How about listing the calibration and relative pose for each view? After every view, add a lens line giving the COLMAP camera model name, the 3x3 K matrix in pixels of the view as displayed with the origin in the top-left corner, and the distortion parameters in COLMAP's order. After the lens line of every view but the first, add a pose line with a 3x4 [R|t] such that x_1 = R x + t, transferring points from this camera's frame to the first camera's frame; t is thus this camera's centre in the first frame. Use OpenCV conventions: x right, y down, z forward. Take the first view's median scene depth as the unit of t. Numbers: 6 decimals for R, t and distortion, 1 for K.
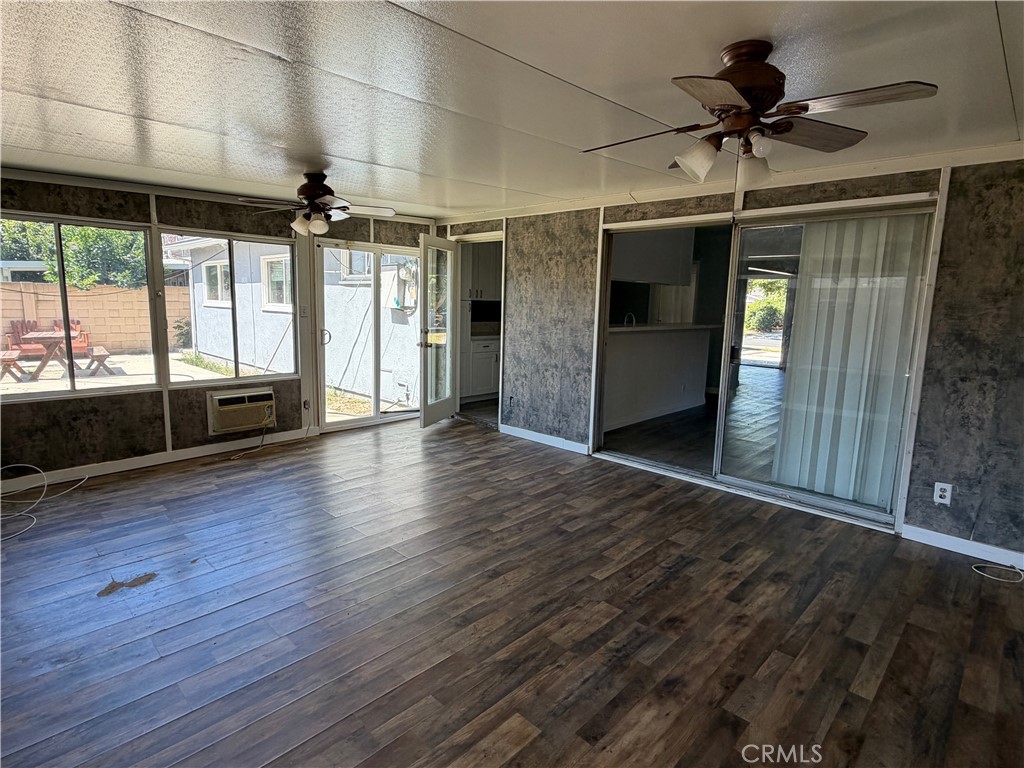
lens RADIAL K [[538.2, 0, 510.4], [0, 538.2, 382.5], [0, 0, 1]] dist [0.002019, 0.000203]
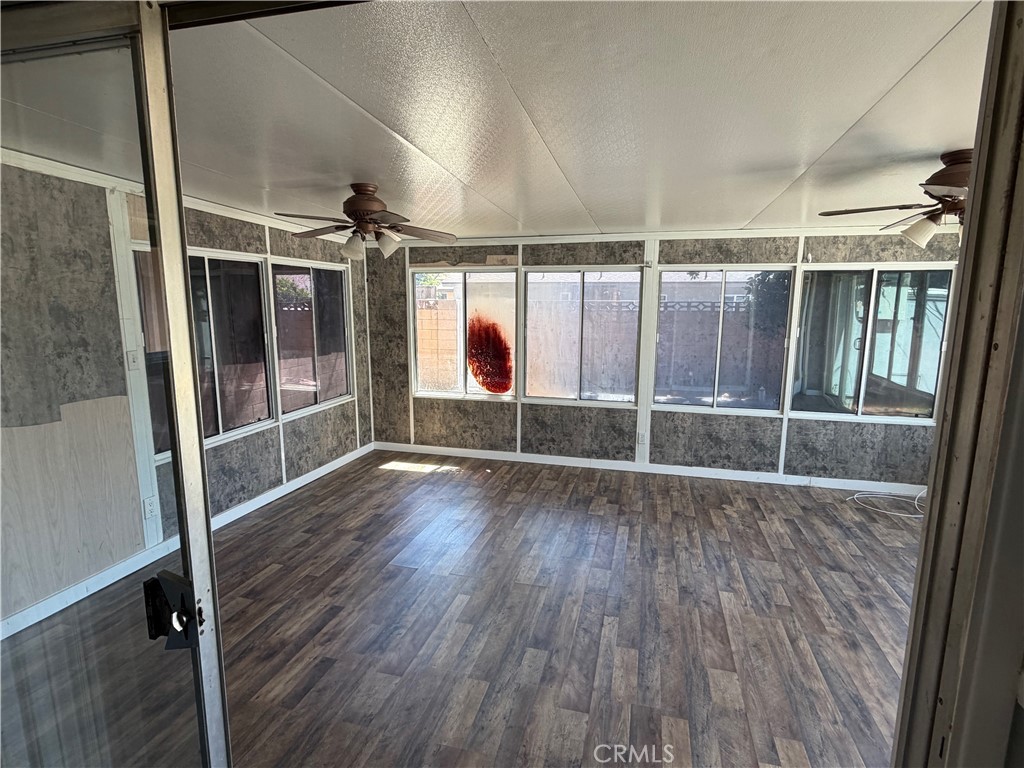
lens RADIAL K [[538.2, 0, 512.7], [0, 538.2, 389.8], [0, 0, 1]] dist [0.002019, 0.000203]
pose [[-0.865302, 0.053319, -0.498407, 0.482202], [-0.099536, 0.956247, 0.275107, -0.265415], [0.491269, 0.287660, -0.822136, 1.496871]]
